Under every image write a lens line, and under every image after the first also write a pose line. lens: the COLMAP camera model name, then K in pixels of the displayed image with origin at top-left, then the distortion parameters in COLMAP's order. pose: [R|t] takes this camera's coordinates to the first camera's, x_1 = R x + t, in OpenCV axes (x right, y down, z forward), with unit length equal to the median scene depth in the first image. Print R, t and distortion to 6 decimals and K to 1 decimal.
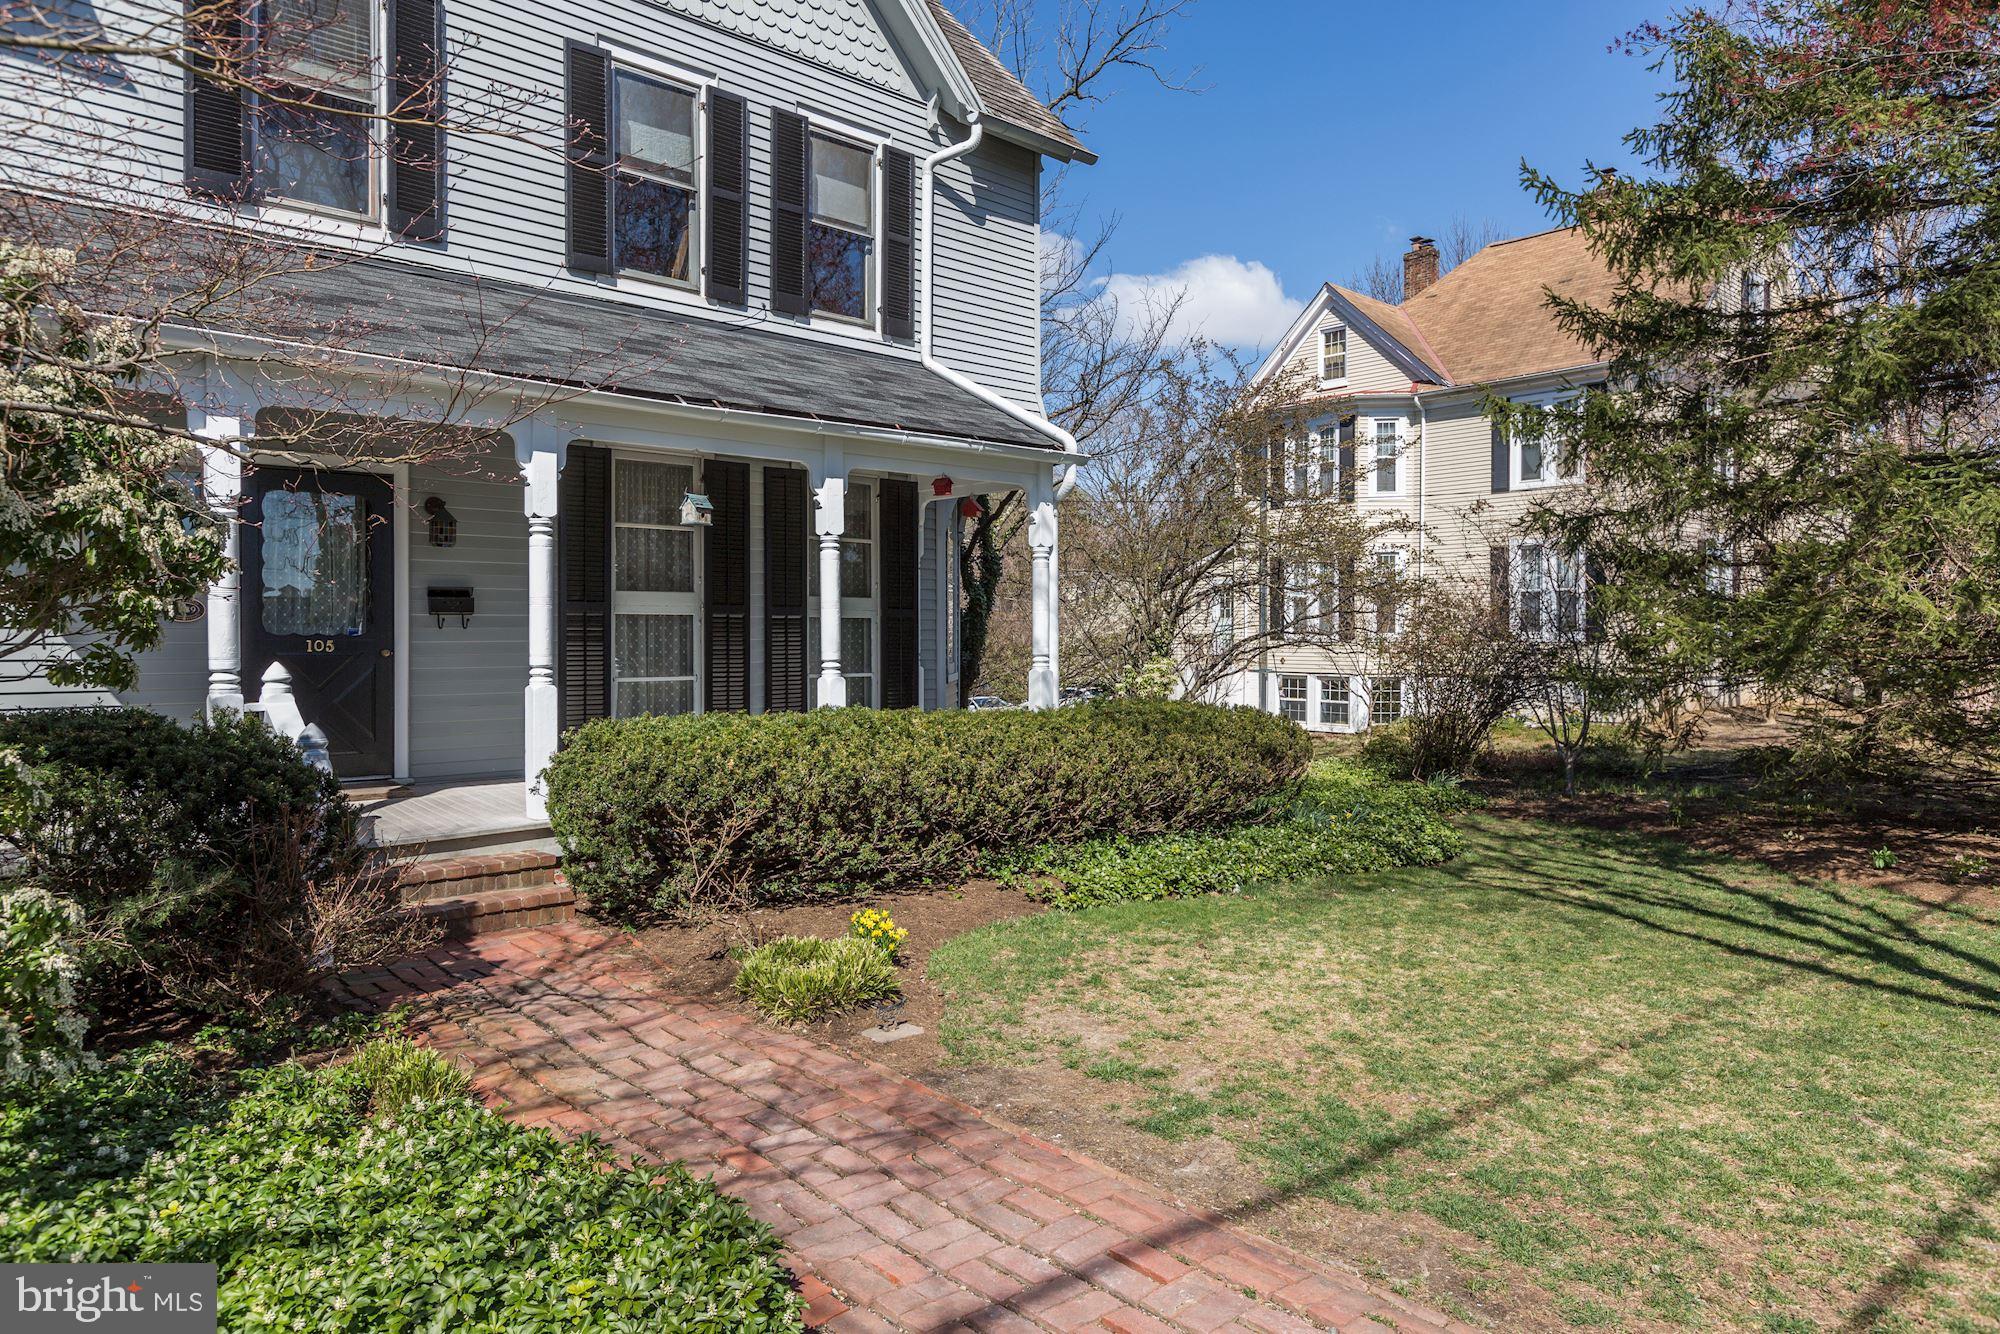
lens RADIAL K [[1253.2, 0, 1001.7], [0, 1253.2, 666.2], [0, 0, 1]] dist [-0.000223, 0.000198]
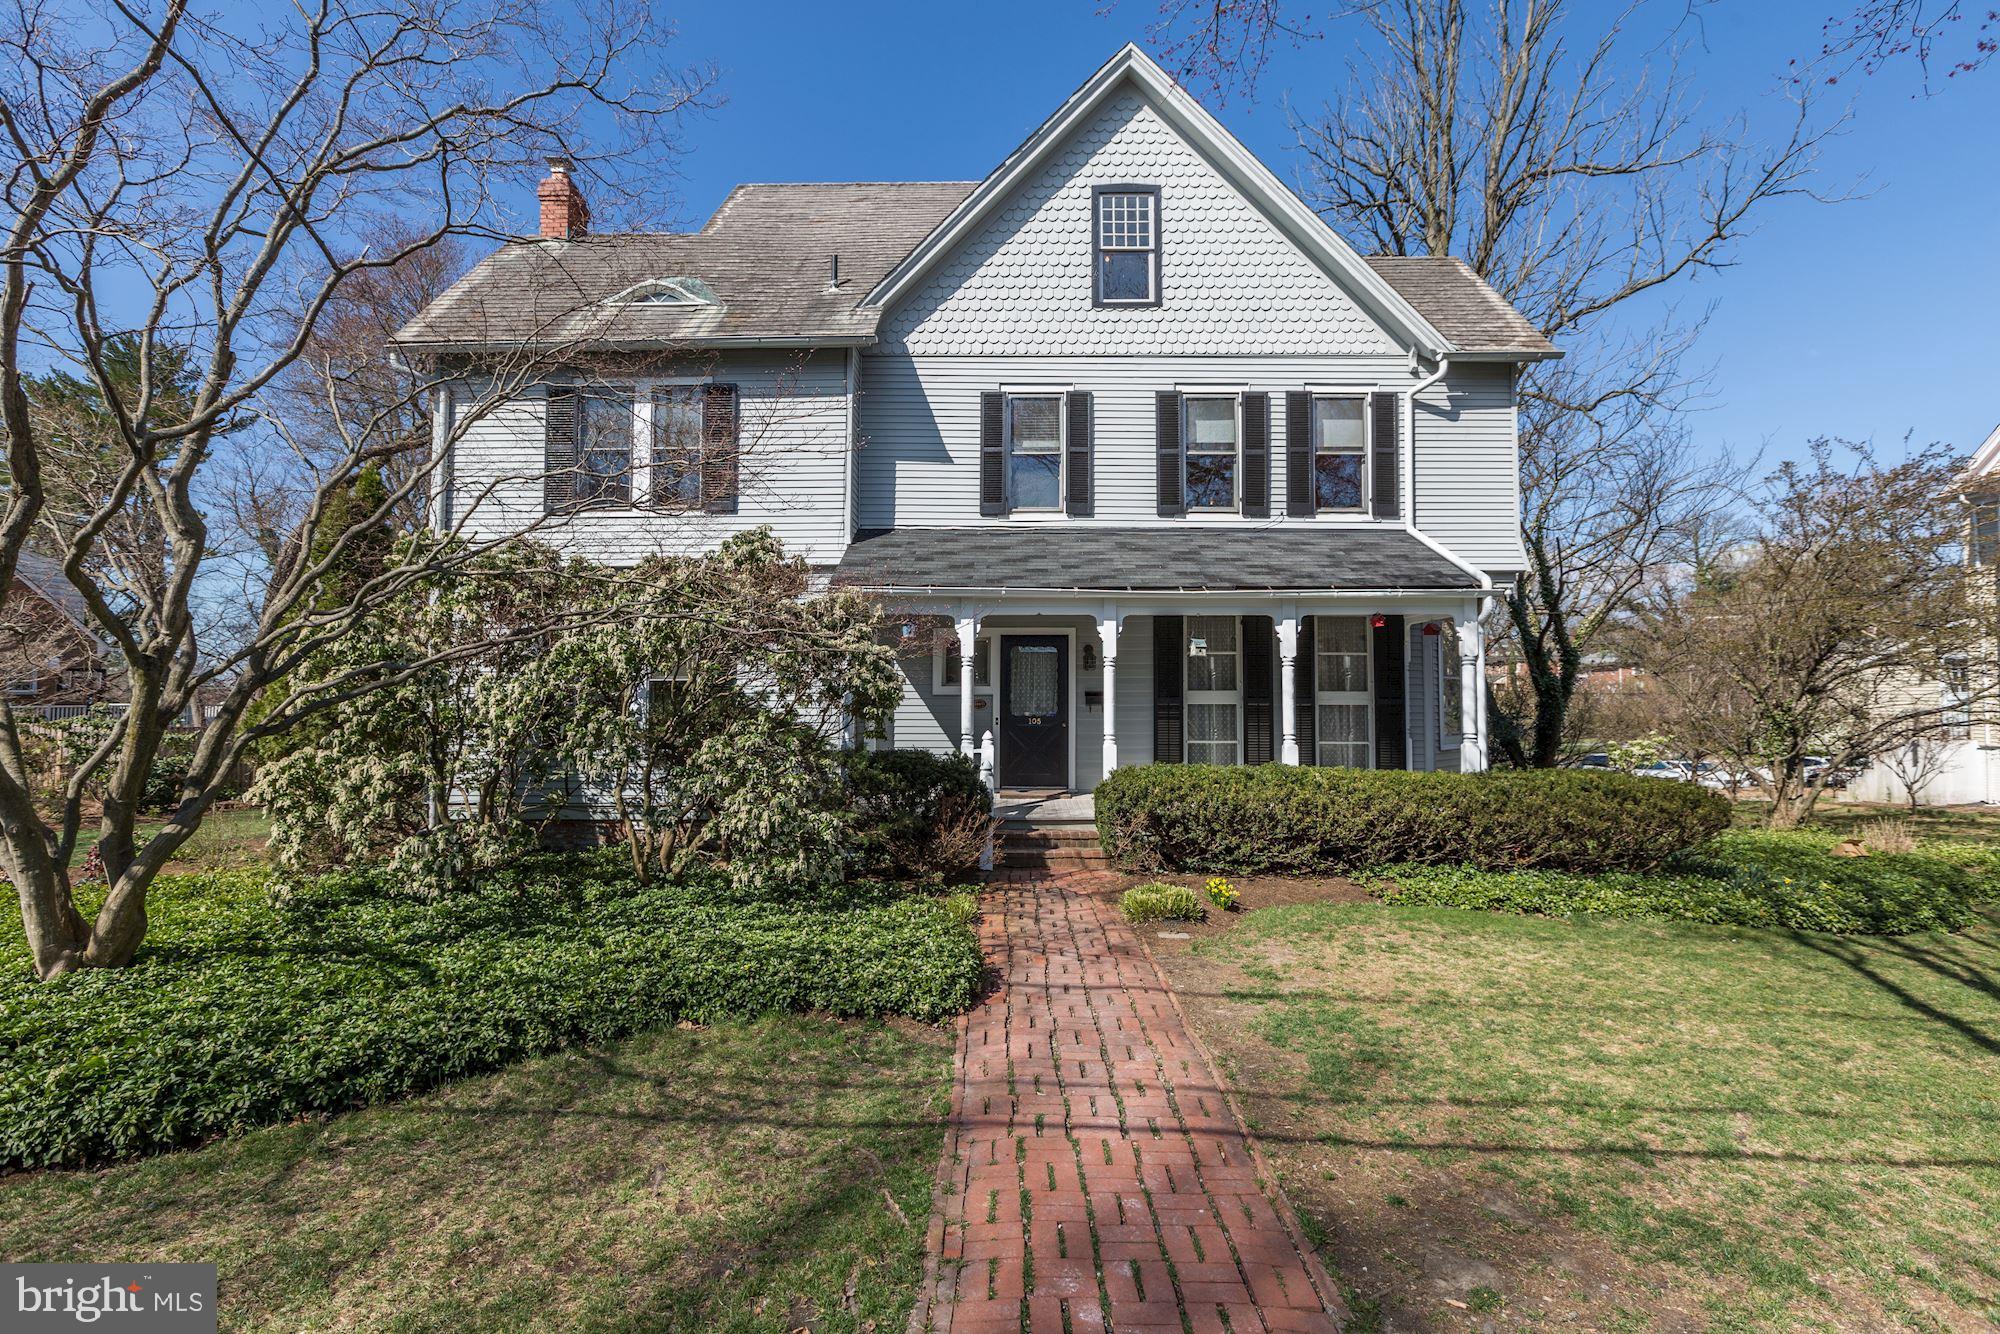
lens RADIAL K [[937.6, 0, 1002.3], [0, 937.6, 659.7], [0, 0, 1]] dist [0.001917, -0.000094]
pose [[0.729557, -0.032026, -0.683169, 0.376440], [-0.015843, 0.997844, -0.063696, -0.015458], [0.683736, 0.057293, 0.727477, -0.120780]]
